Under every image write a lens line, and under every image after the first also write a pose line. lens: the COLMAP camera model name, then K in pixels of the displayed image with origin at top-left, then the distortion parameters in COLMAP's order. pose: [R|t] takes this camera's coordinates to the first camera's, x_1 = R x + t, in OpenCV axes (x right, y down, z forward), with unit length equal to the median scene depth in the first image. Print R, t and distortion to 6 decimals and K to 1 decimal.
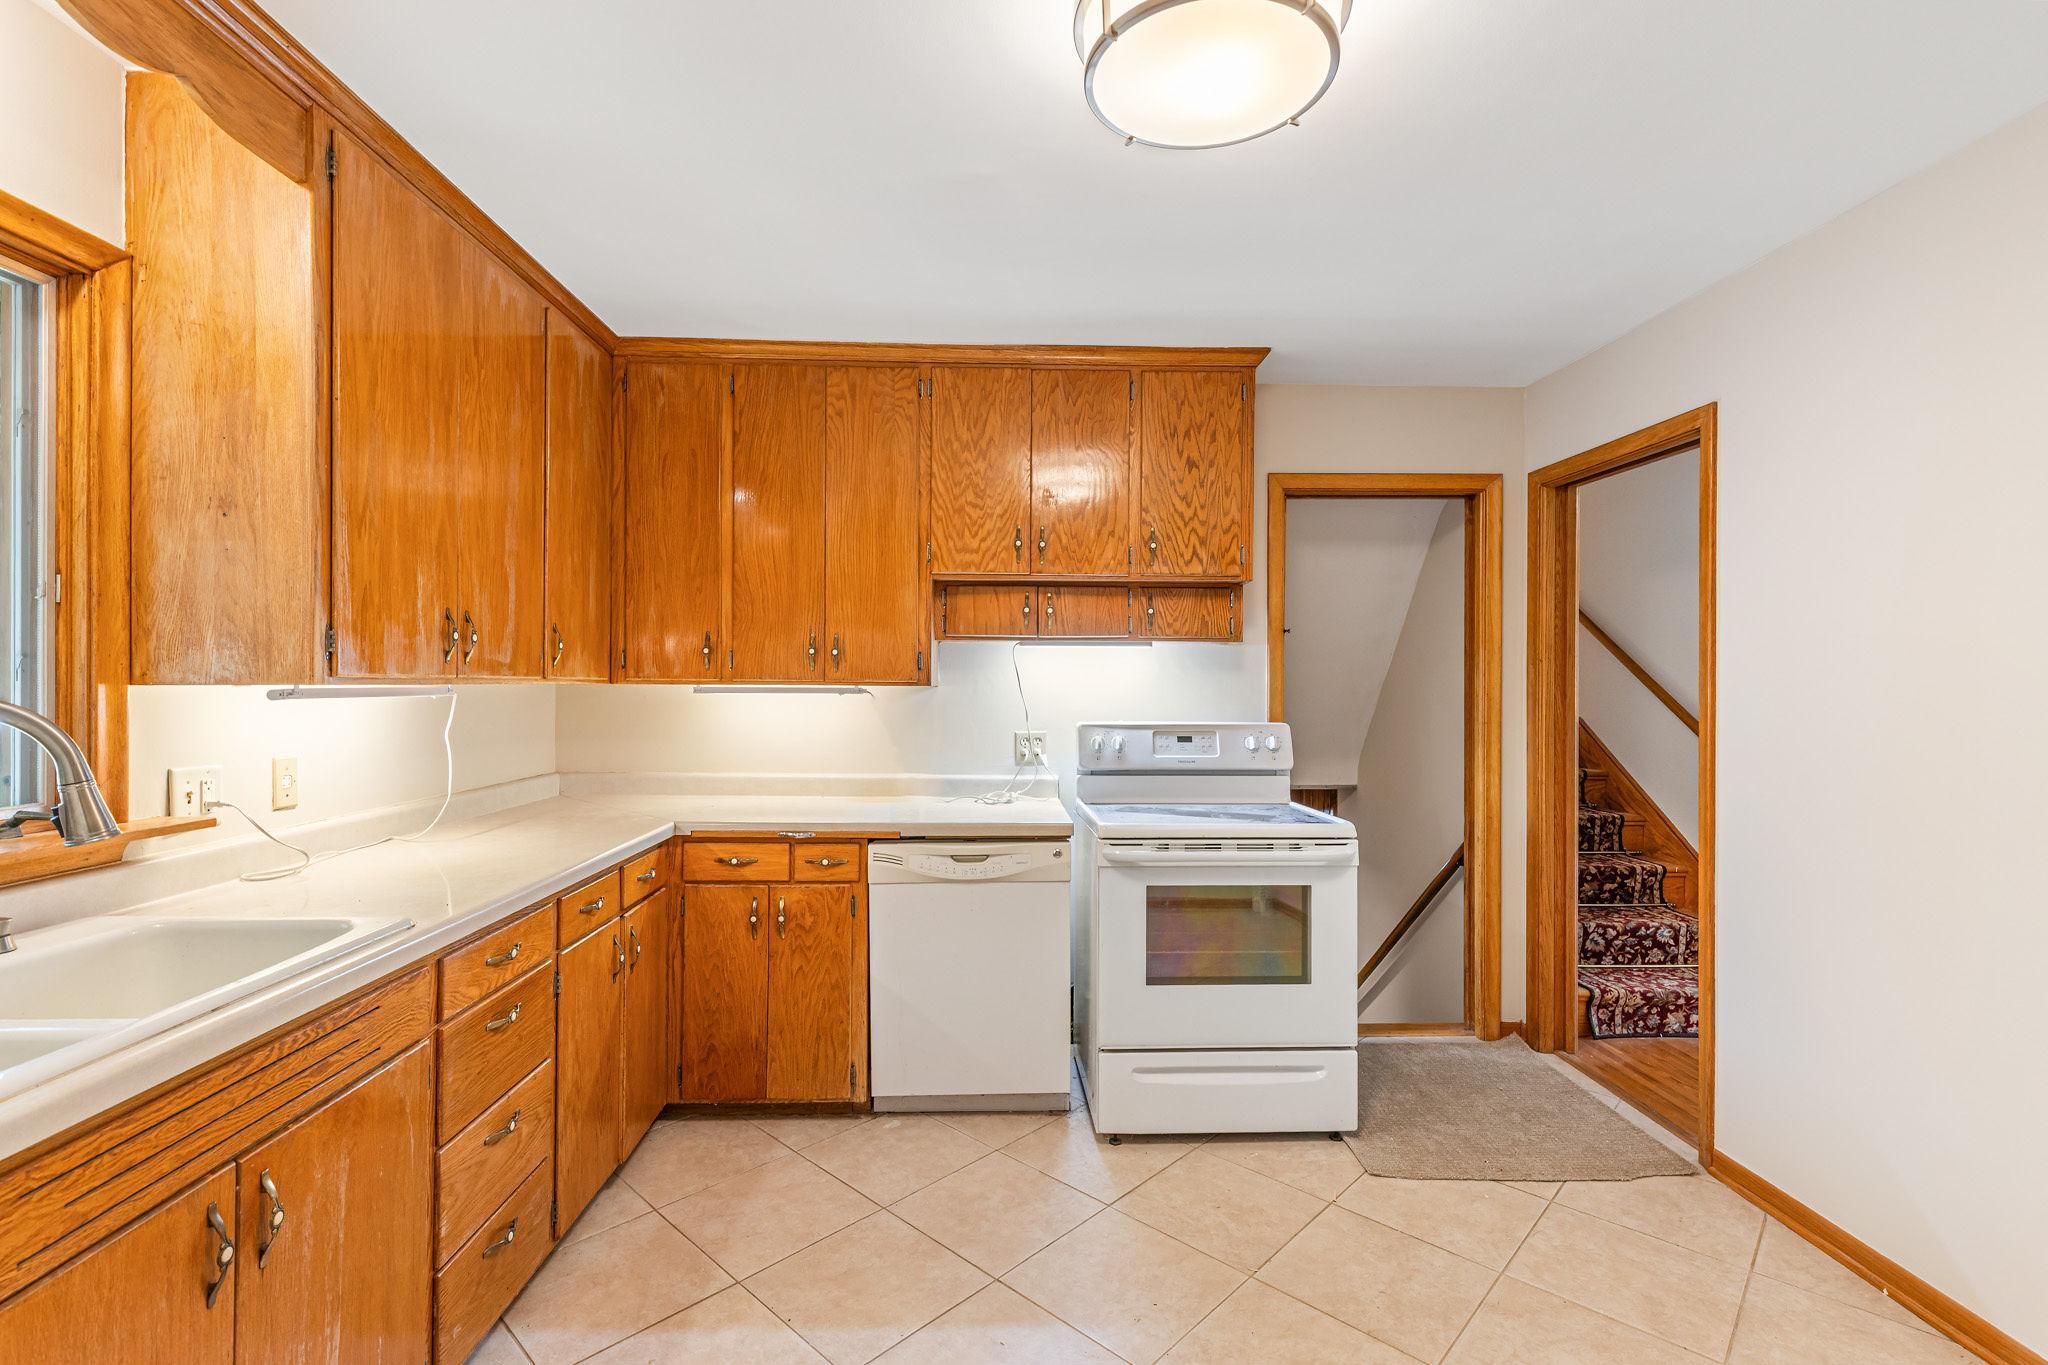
lens RADIAL K [[930.0, 0, 1029.2], [0, 930.0, 682.3], [0, 0, 1]] dist [0.013532, -0.002472]
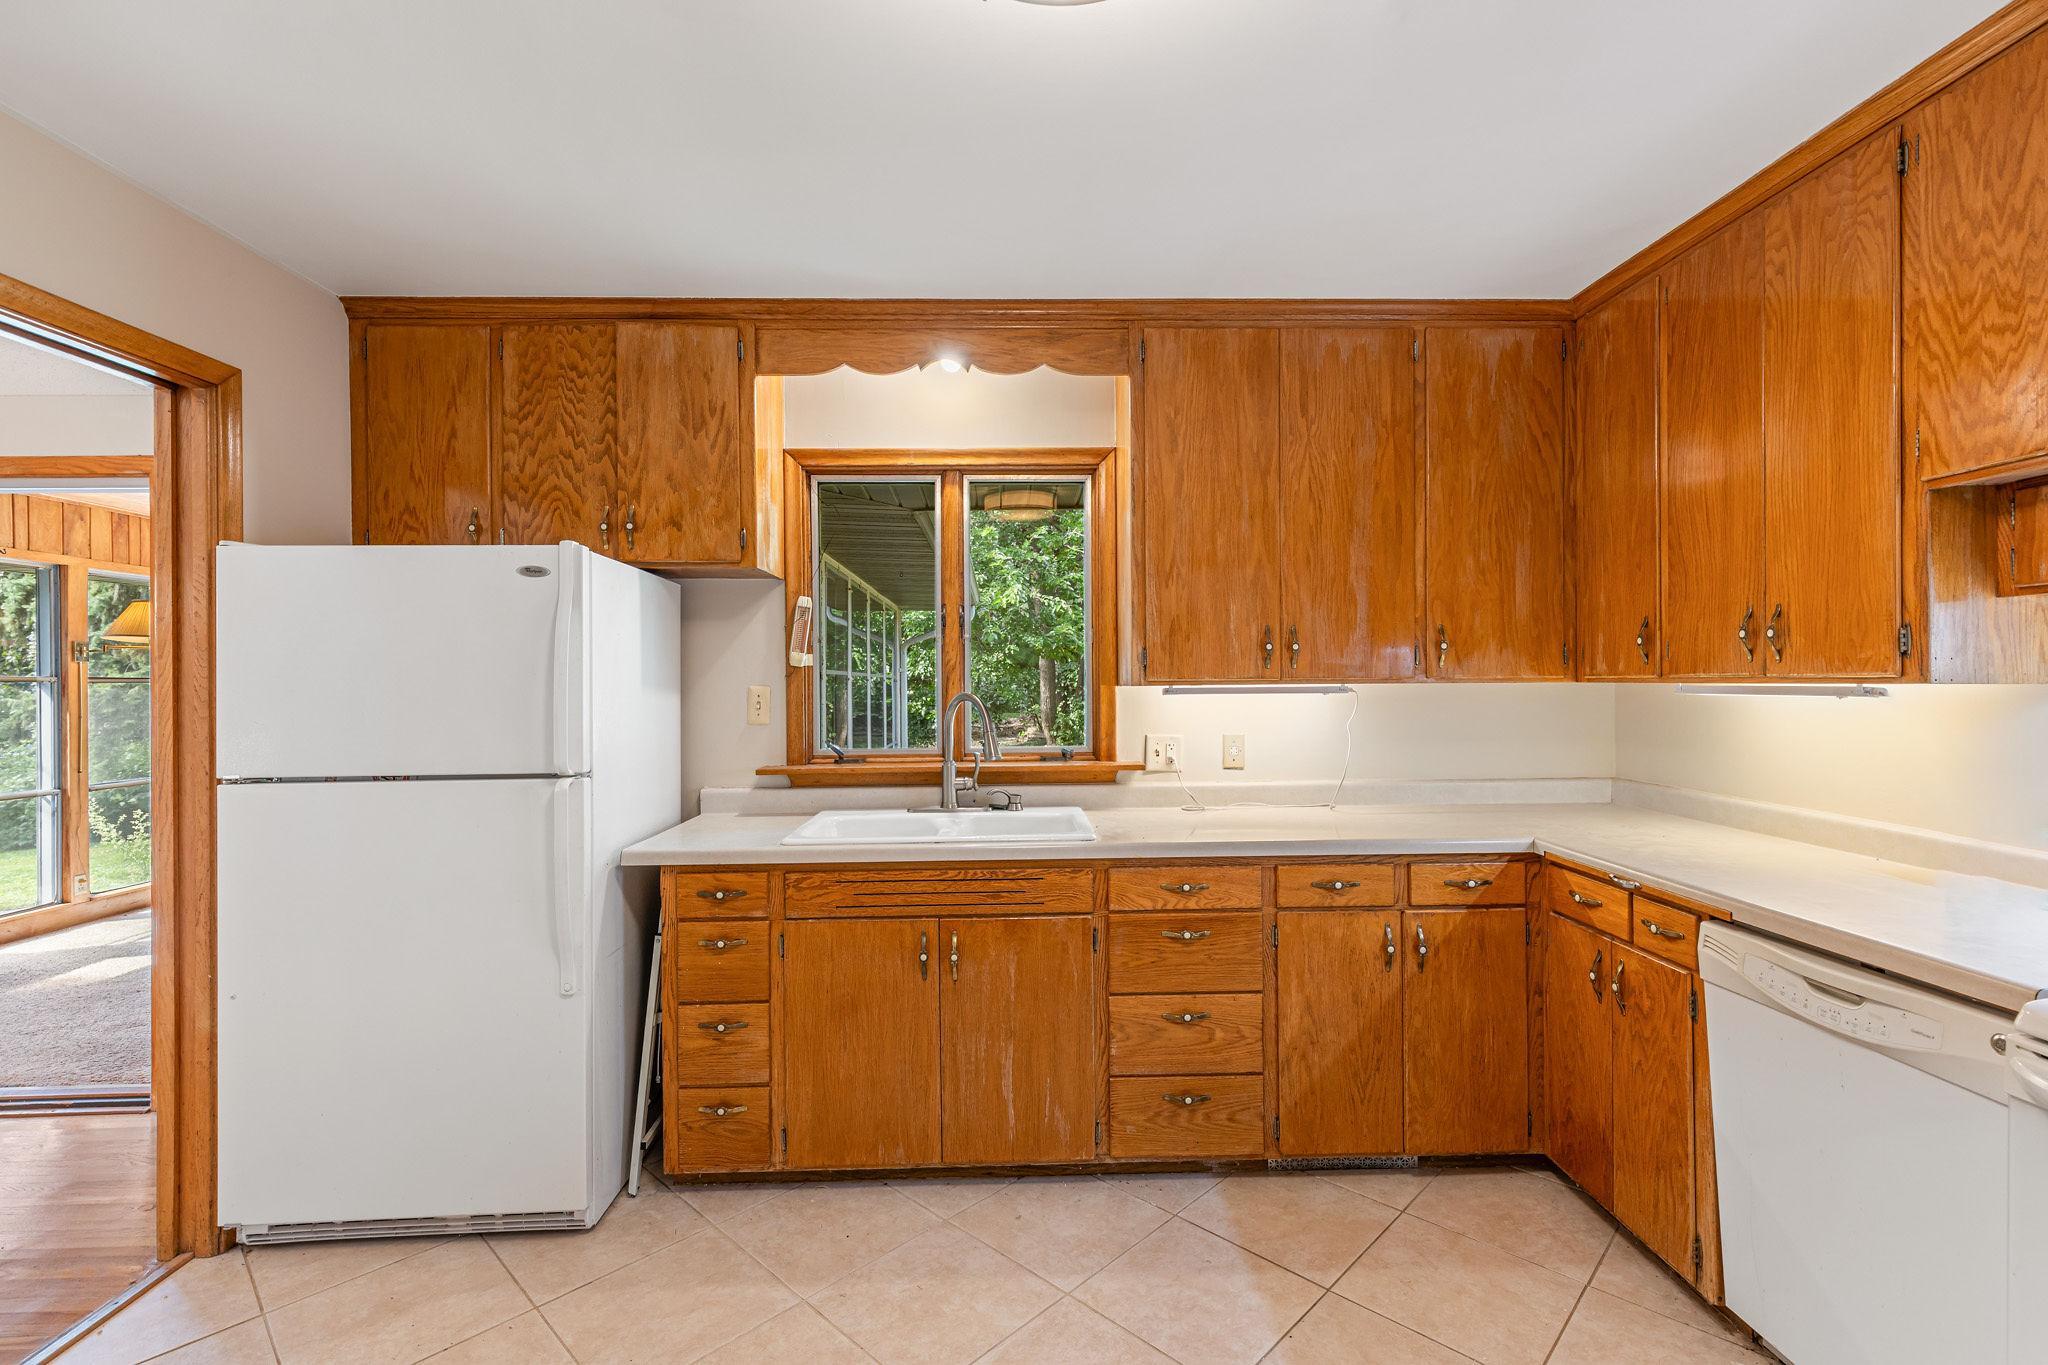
lens RADIAL K [[930.0, 0, 1031.6], [0, 930.0, 676.8], [0, 0, 1]] dist [0.013532, -0.002472]
pose [[-0.009669, -0.008661, -0.999916, 0.512676], [0.009404, 0.999917, -0.008752, -0.000133], [0.999909, -0.009488, -0.009586, 0.525541]]
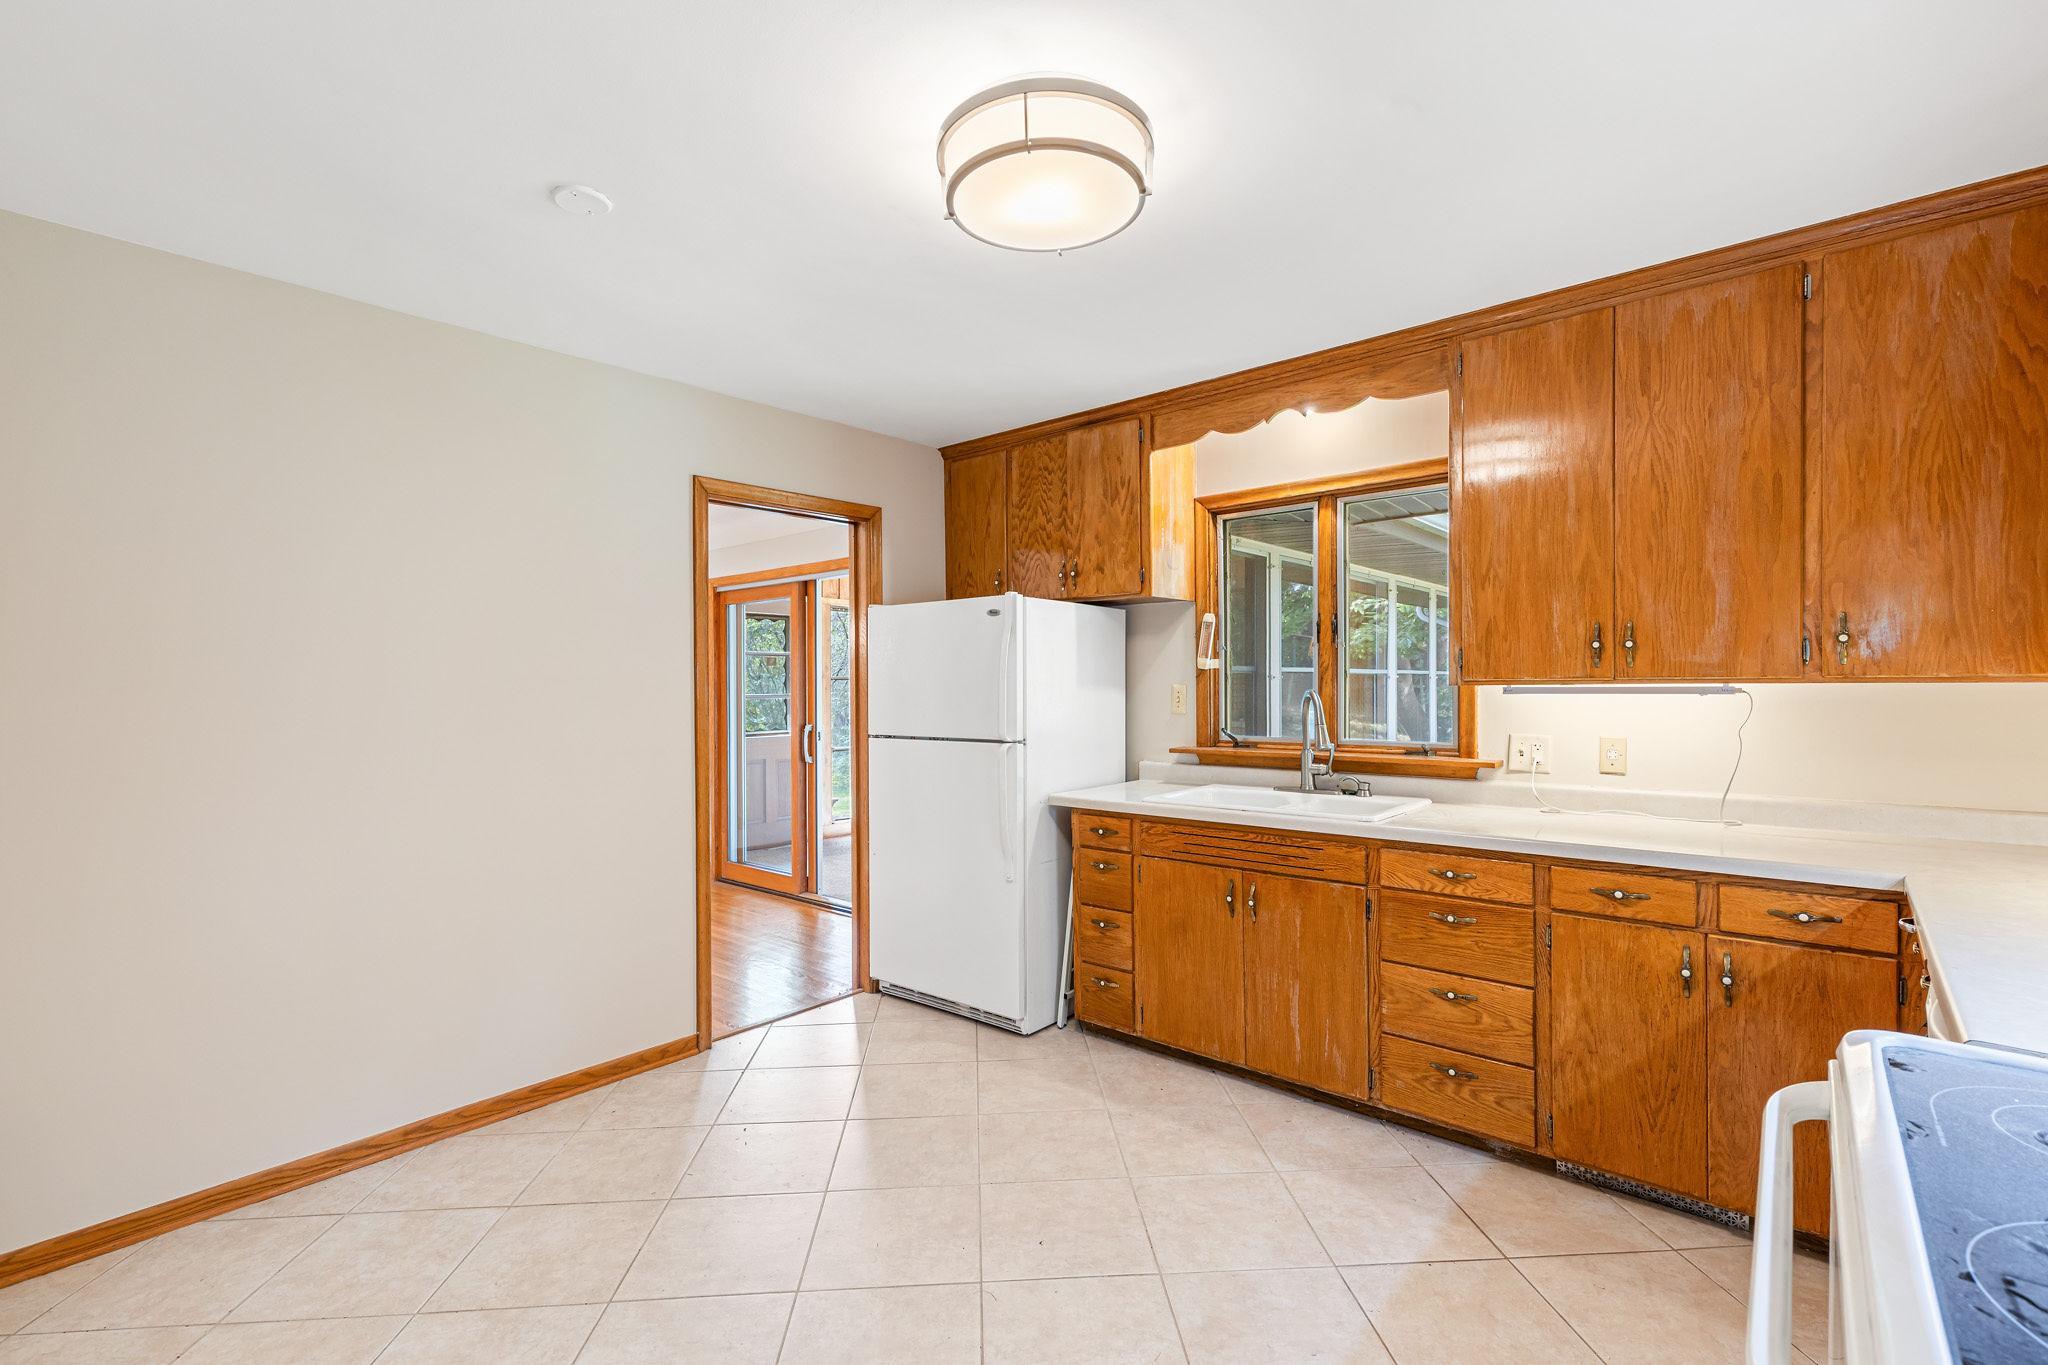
lens RADIAL K [[930.0, 0, 1026.0], [0, 930.0, 687.0], [0, 0, 1]] dist [0.013532, -0.002472]
pose [[-0.686164, 0.001716, -0.727445, 0.608697], [0.005212, 0.999983, -0.002558, 0.004001], [0.727429, -0.005546, -0.686161, 0.994887]]
